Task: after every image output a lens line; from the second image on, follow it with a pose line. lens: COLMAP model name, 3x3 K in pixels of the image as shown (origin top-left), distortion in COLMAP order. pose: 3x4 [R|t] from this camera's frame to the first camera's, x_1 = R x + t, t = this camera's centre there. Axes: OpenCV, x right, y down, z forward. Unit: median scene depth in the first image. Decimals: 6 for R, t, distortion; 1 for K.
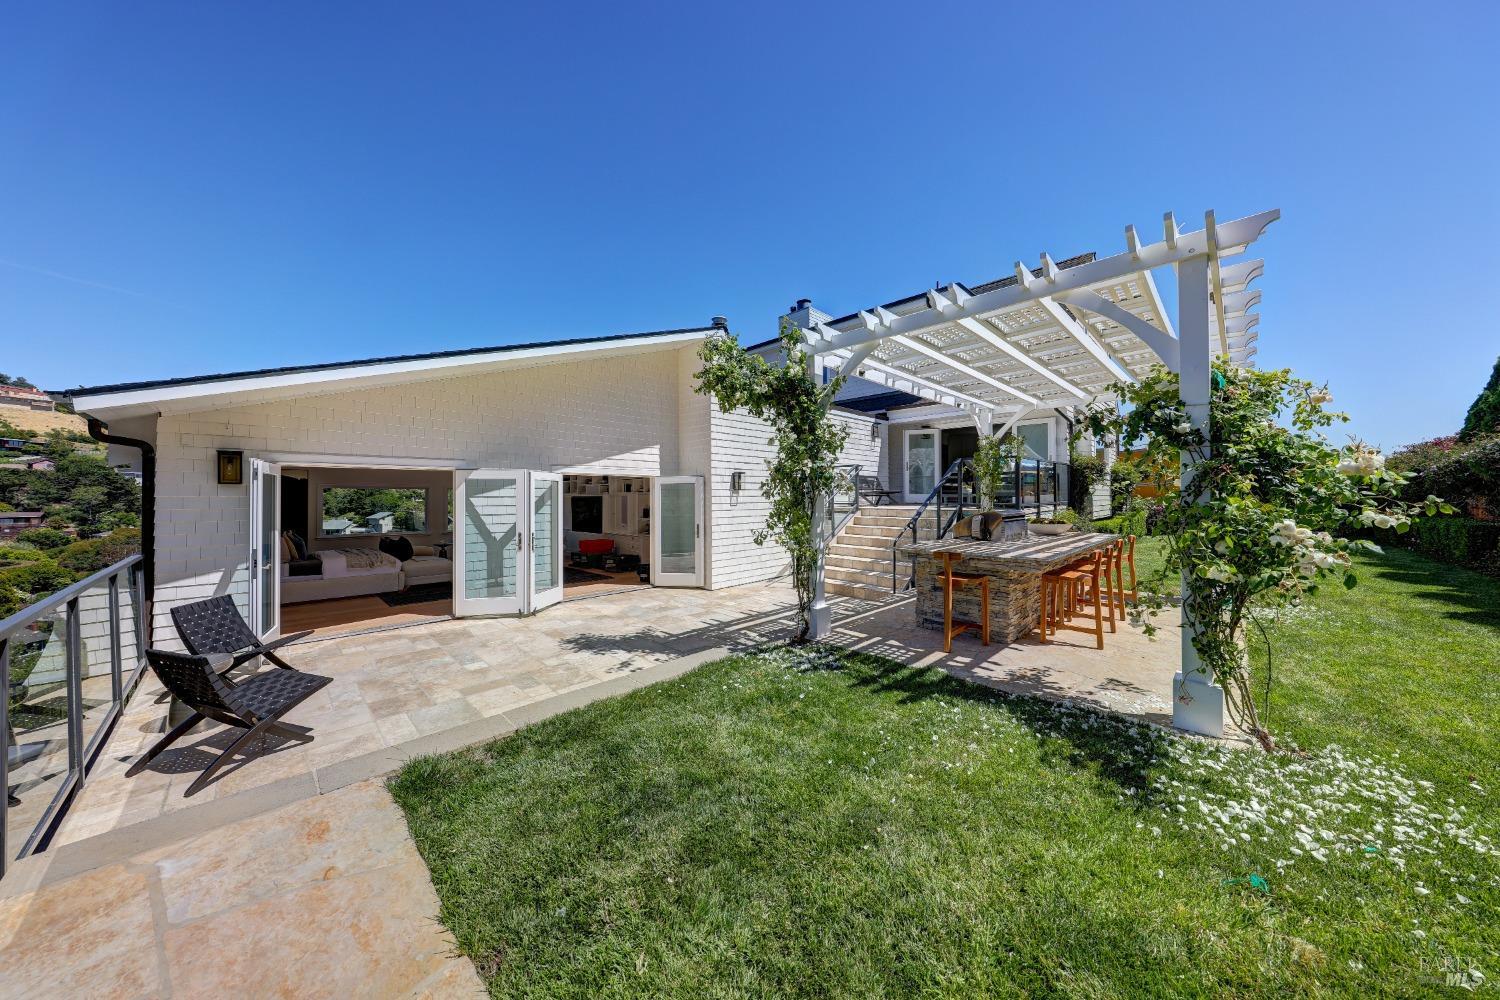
lens RADIAL K [[494.8, 0, 754.8], [0, 494.8, 492.8], [0, 0, 1]] dist [0.002046, -0.000026]
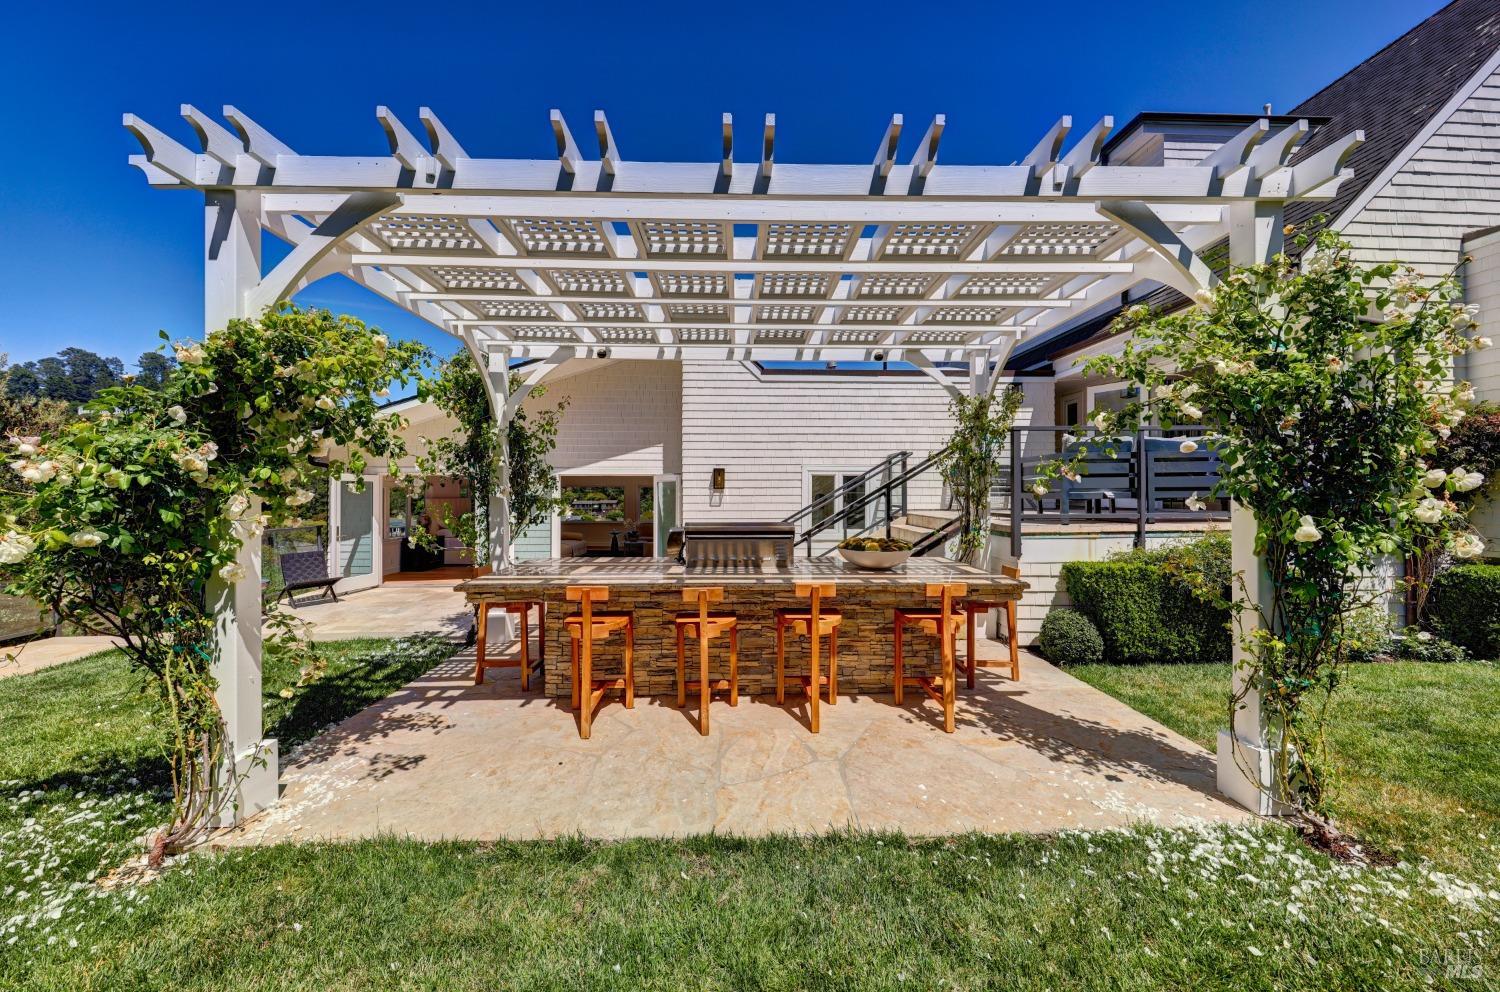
lens RADIAL K [[554.1, 0, 742.3], [0, 554.1, 489.4], [0, 0, 1]] dist [0.003159, 0.000209]
pose [[0.714944, -0.000061, -0.699182, 0.895296], [0.003670, 0.999987, 0.003666, -0.010591], [0.699172, -0.005187, 0.714934, 0.411907]]
